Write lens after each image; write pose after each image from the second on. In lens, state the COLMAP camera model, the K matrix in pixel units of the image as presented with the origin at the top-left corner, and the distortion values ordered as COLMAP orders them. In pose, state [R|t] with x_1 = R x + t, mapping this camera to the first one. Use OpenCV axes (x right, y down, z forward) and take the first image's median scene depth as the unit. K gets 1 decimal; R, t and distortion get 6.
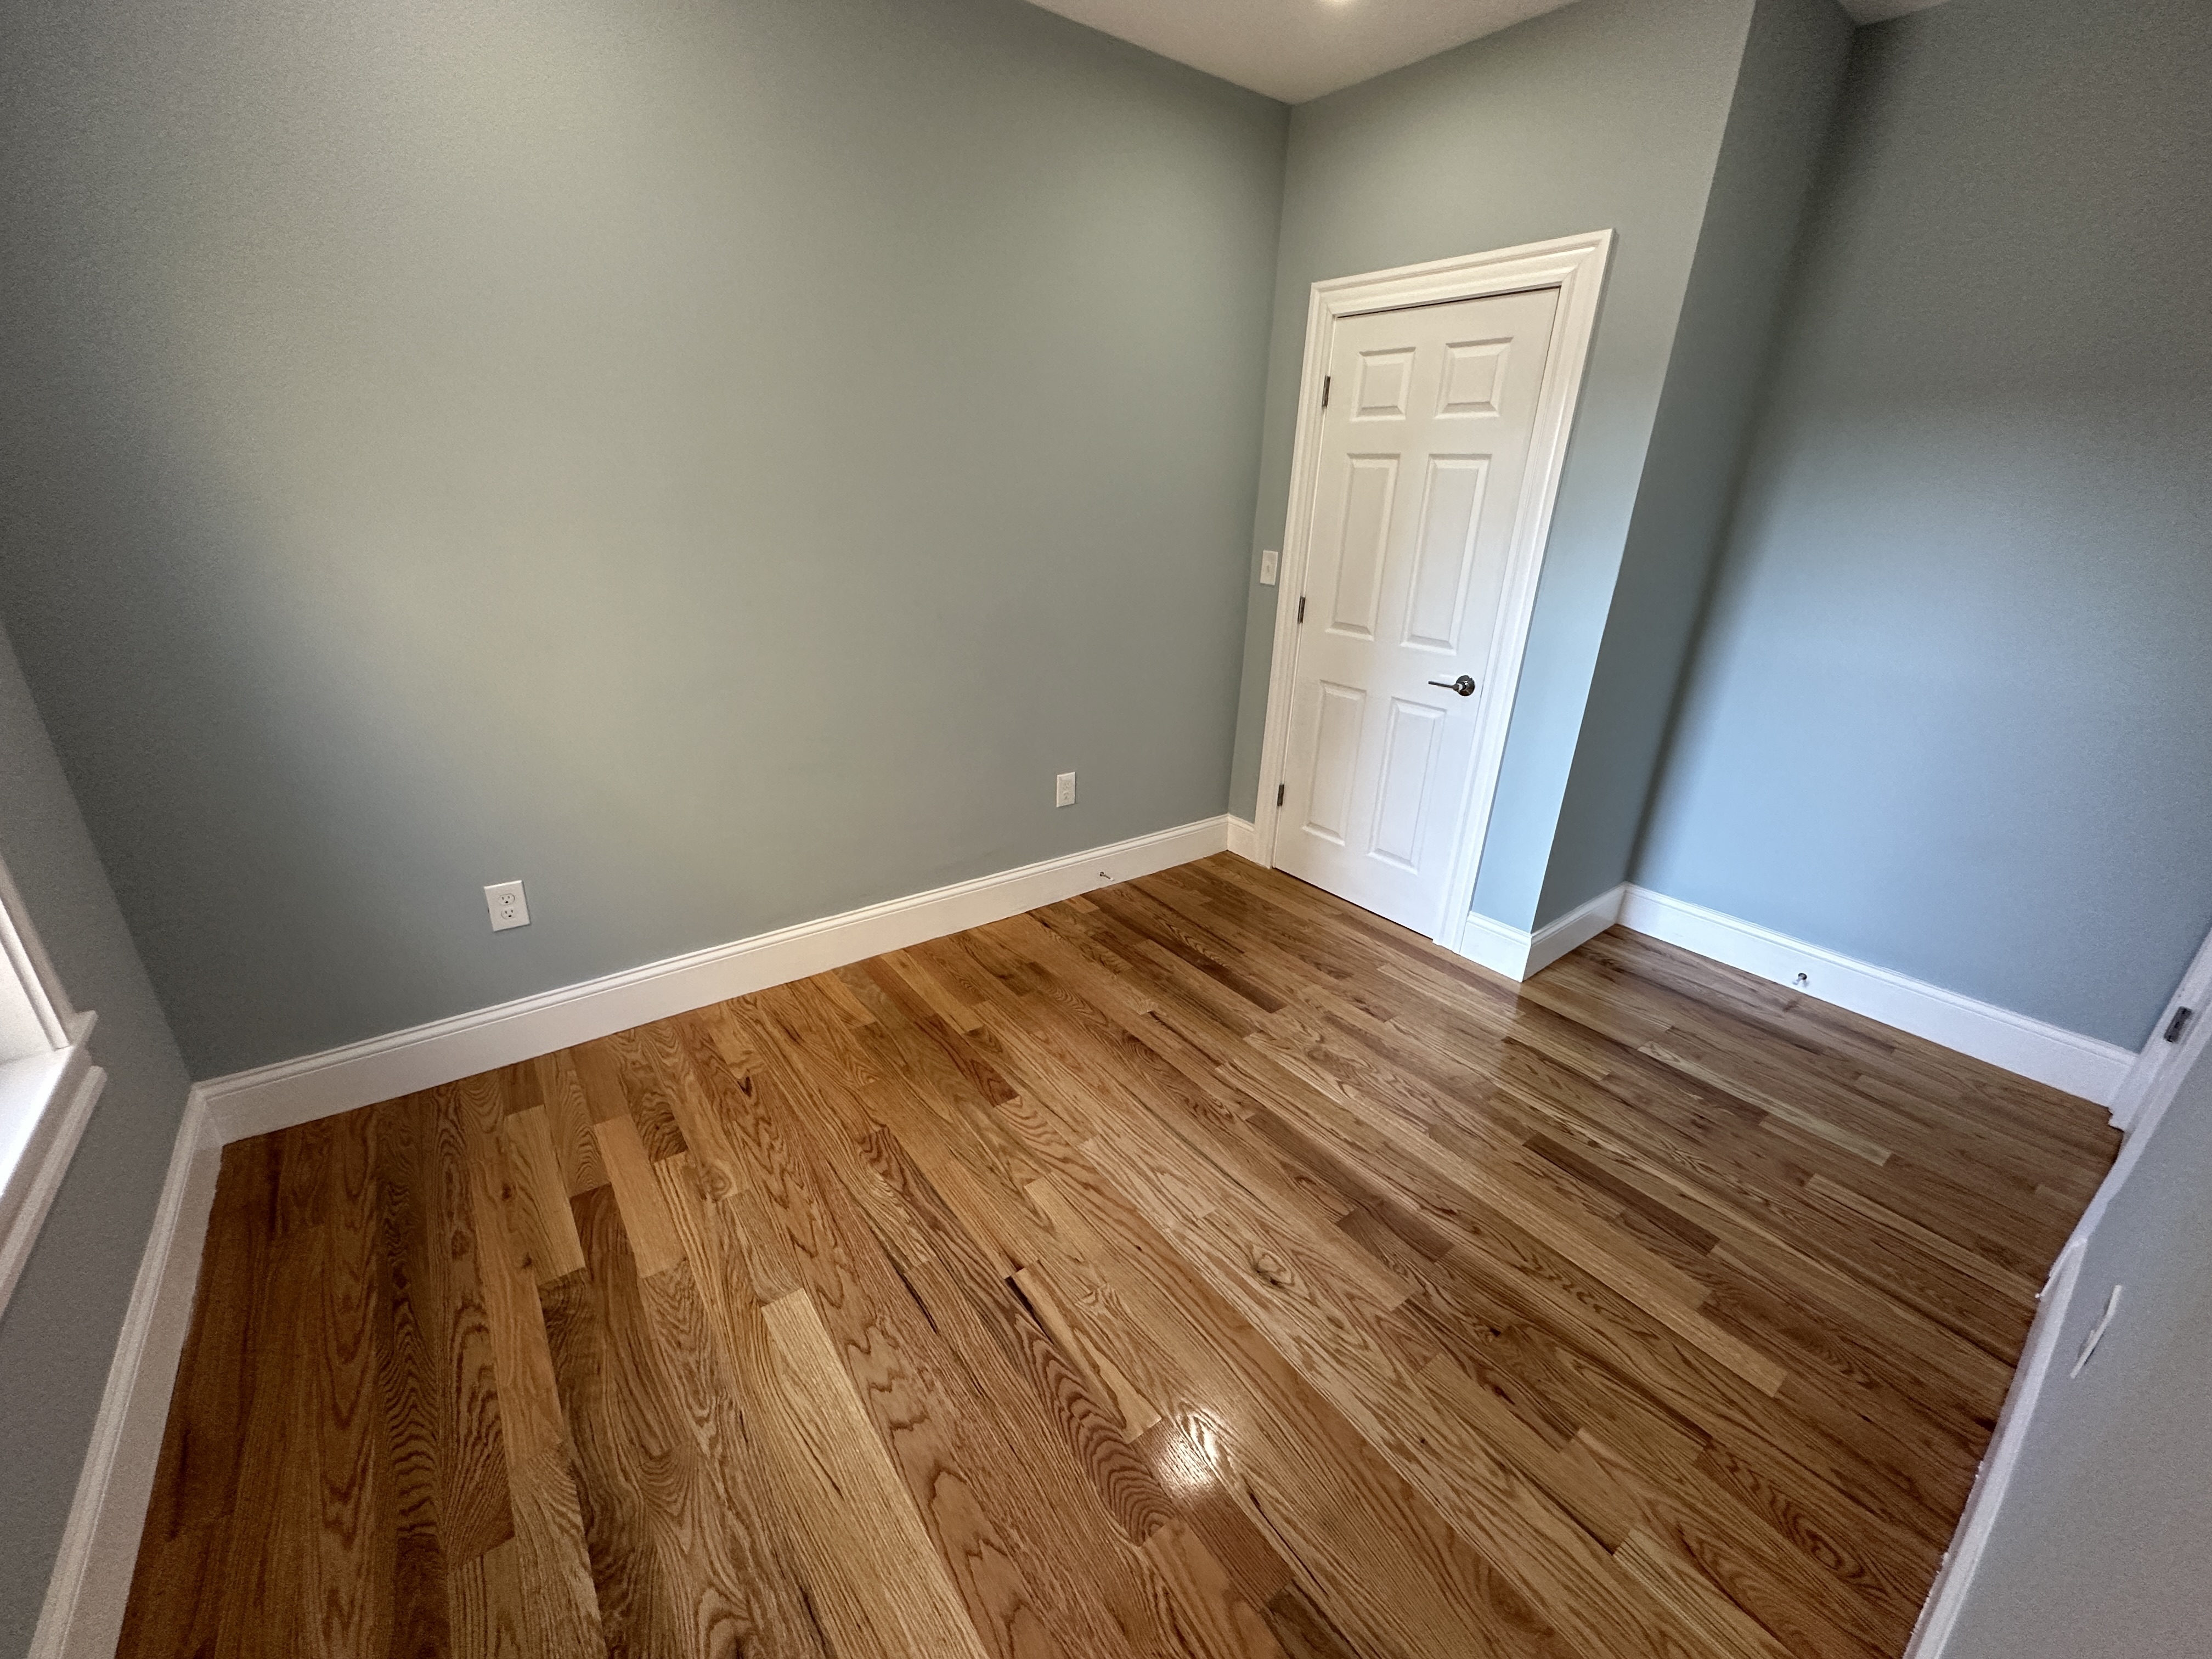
lens RADIAL K [[879.2, 0, 1108.4], [0, 879.2, 829.8], [0, 0, 1]] dist [-0.000410, -0.000293]
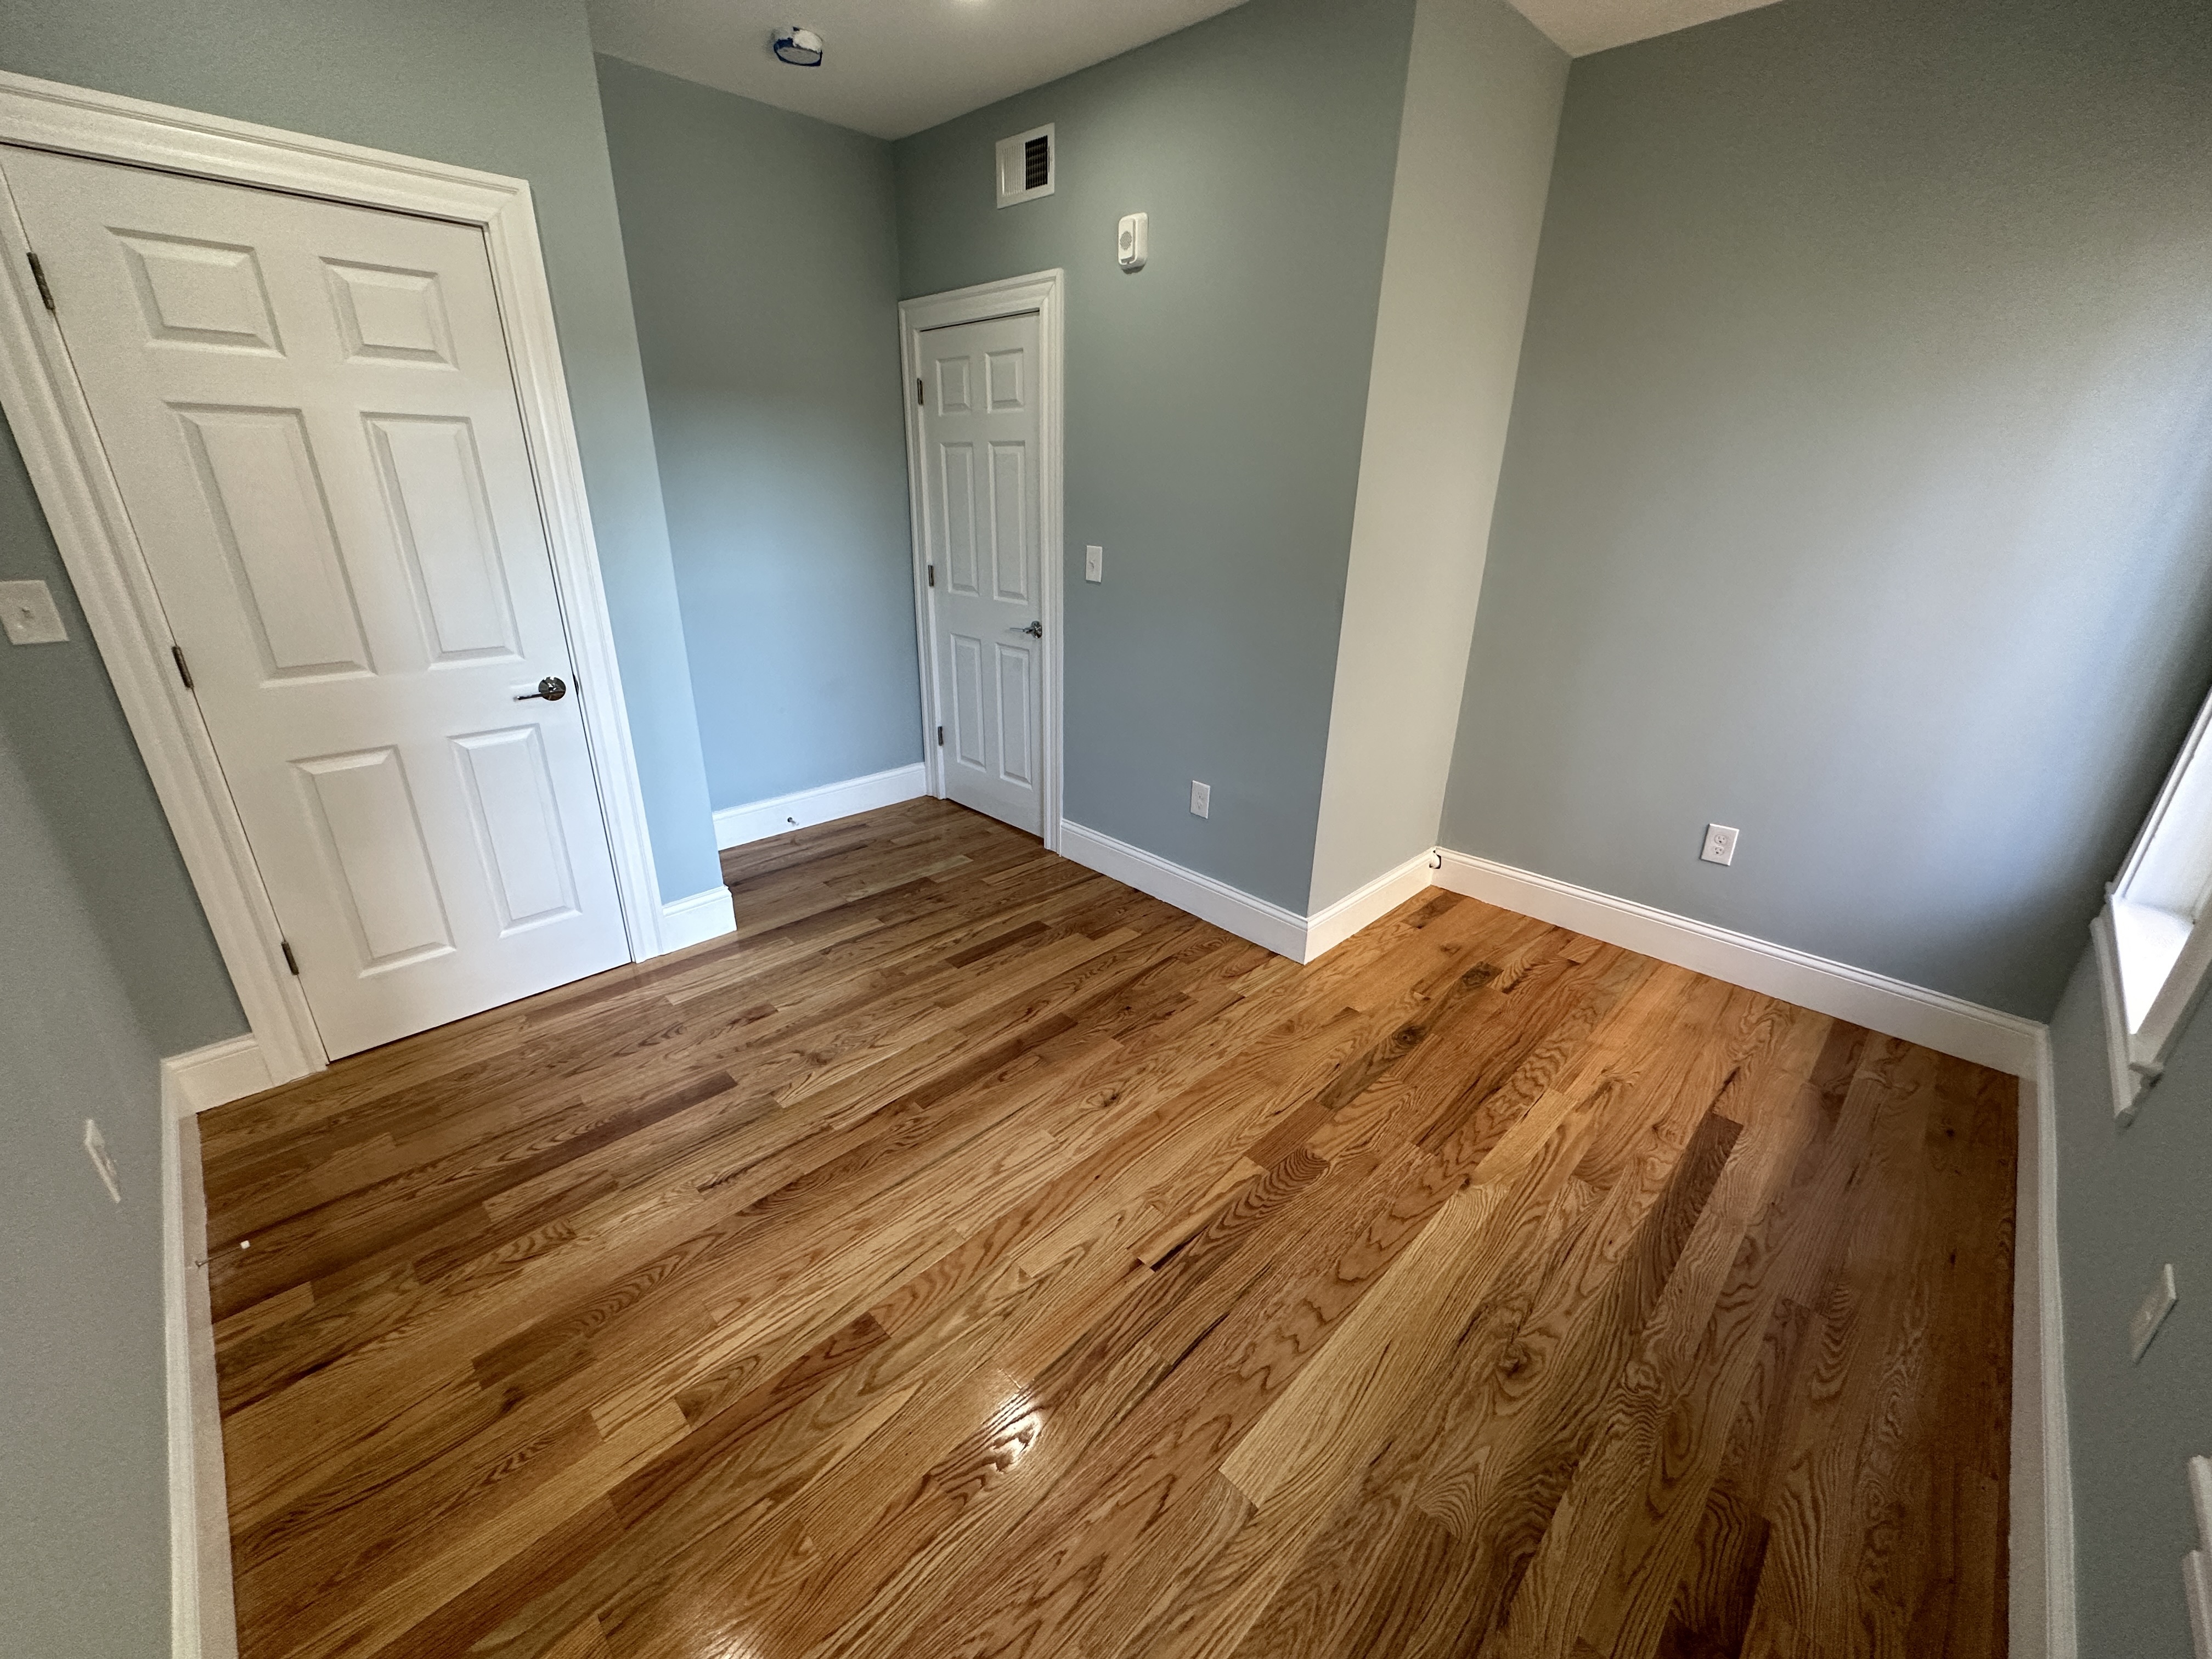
lens RADIAL K [[879.2, 0, 1108.4], [0, 879.2, 829.8], [0, 0, 1]] dist [-0.000410, -0.000293]
pose [[-0.136228, -0.401441, 0.905697, -0.719276], [0.339798, 0.839826, 0.423354, -0.319930], [-0.930580, 0.365427, 0.022002, 0.731094]]
